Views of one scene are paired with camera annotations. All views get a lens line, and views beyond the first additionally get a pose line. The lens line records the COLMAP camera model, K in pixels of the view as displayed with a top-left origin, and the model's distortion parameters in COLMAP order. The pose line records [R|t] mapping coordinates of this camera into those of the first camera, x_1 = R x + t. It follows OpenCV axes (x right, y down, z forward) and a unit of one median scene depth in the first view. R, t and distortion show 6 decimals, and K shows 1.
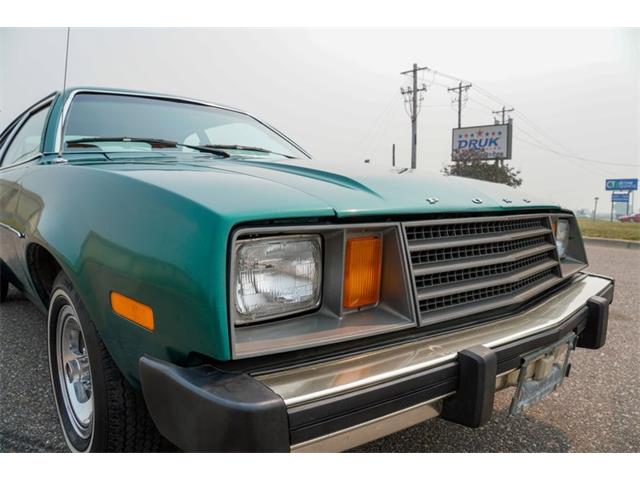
lens RADIAL K [[487.0, 0, 322.8], [0, 487.0, 235.5], [0, 0, 1]] dist [-0.133981, 0.110606]
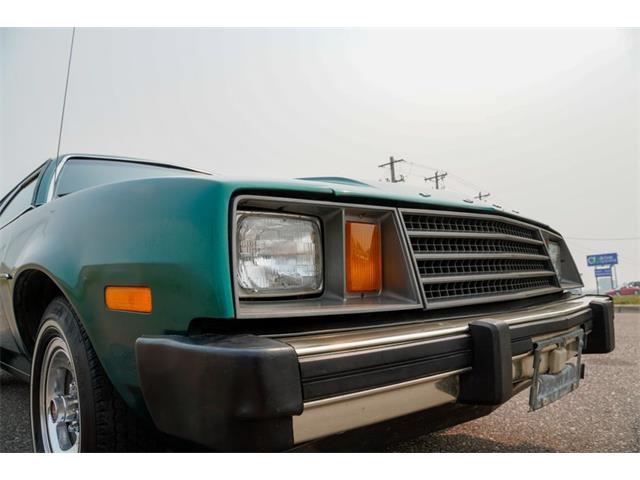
lens RADIAL K [[487.0, 0, 322.8], [0, 487.0, 235.5], [0, 0, 1]] dist [-0.133981, 0.110606]
pose [[0.997952, -0.054502, 0.033495, -0.021015], [0.060061, 0.978516, -0.197228, 0.149234], [-0.022026, 0.198836, 0.979785, 0.015562]]
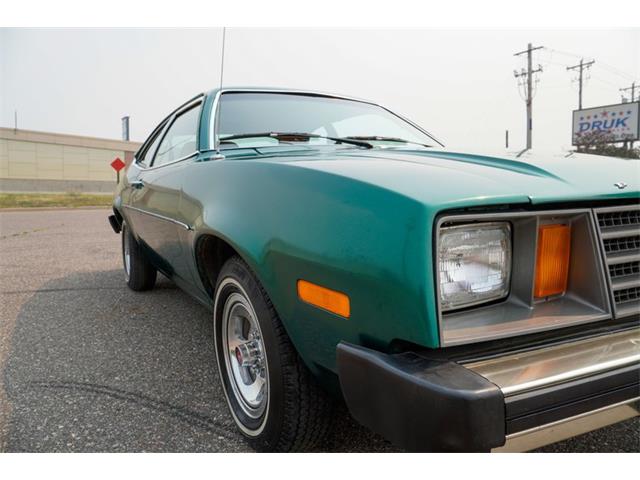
lens RADIAL K [[487.0, 0, 322.8], [0, 487.0, 235.5], [0, 0, 1]] dist [-0.133981, 0.110606]
pose [[0.976124, -0.006799, -0.217106, -0.105302], [0.010431, 0.999824, 0.015590, 0.003958], [0.216961, -0.017483, 0.976024, -0.012318]]
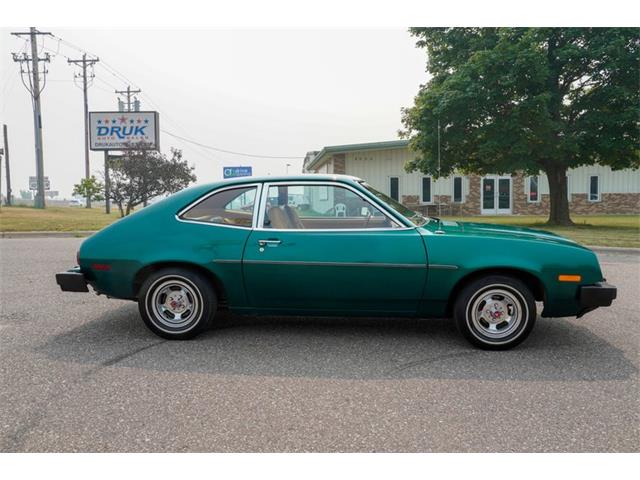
lens RADIAL K [[587.1, 0, 330.3], [0, 587.1, 215.9], [0, 0, 1]] dist [-0.113376, 0.300067]
pose [[0.712897, -0.047916, 0.699630, -2.655991], [0.063381, 0.997982, 0.003767, -0.249020], [-0.698399, 0.041658, 0.714495, -0.549745]]
